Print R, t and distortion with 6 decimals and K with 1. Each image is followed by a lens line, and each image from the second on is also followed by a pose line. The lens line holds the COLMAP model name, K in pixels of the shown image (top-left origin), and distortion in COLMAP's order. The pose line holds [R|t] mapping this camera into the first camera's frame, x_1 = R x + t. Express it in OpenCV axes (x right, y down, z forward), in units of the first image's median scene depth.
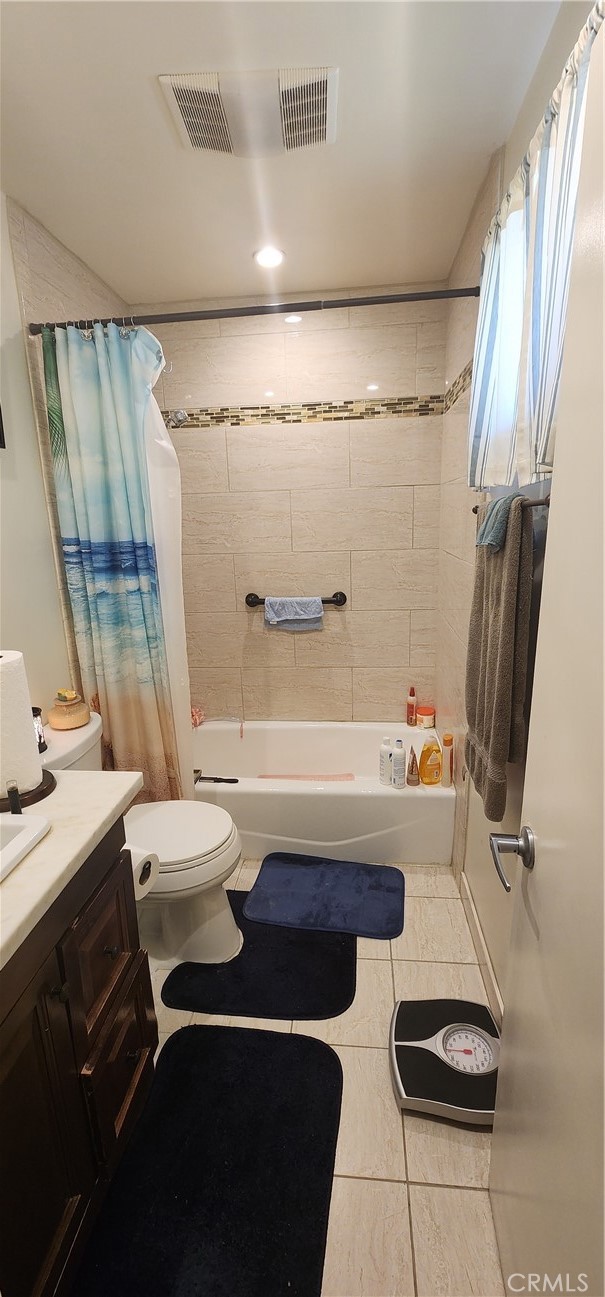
lens RADIAL K [[529.7, 0, 305.3], [0, 529.7, 652.4], [0, 0, 1]] dist [0.003017, 0.000058]
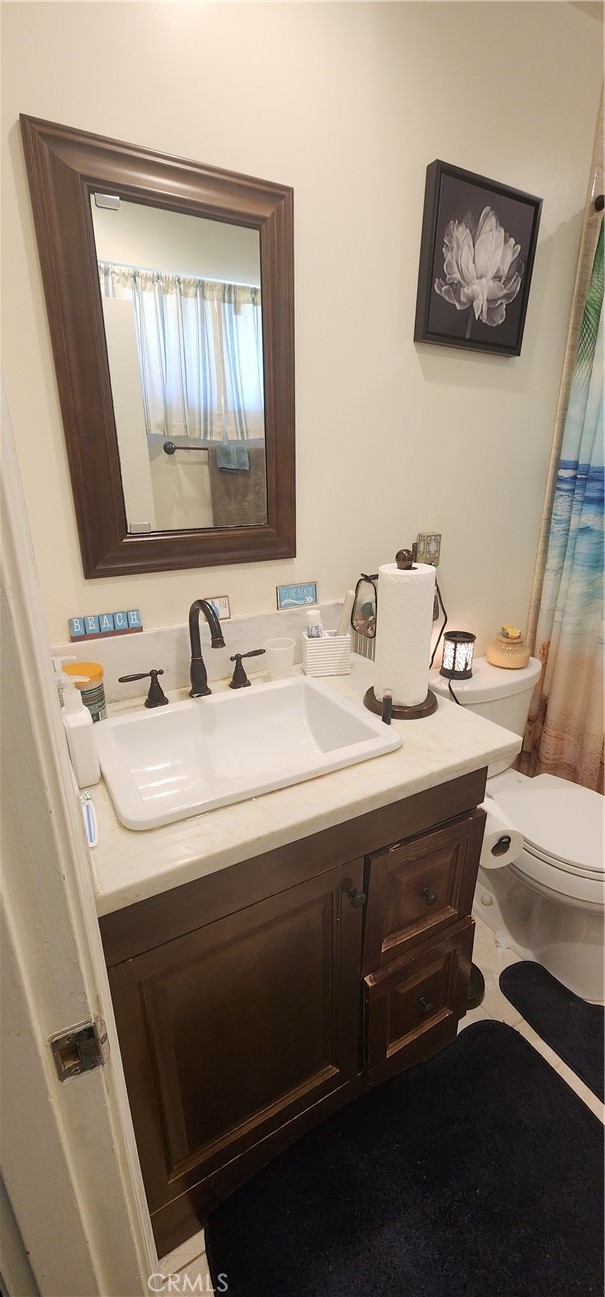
lens RADIAL K [[529.7, 0, 303.2], [0, 529.7, 648.6], [0, 0, 1]] dist [0.003017, 0.000058]
pose [[0.577875, 0.293392, -0.761565, 0.058975], [-0.216485, 0.954825, 0.203576, -0.003065], [0.786889, 0.047226, 0.615285, 0.131635]]
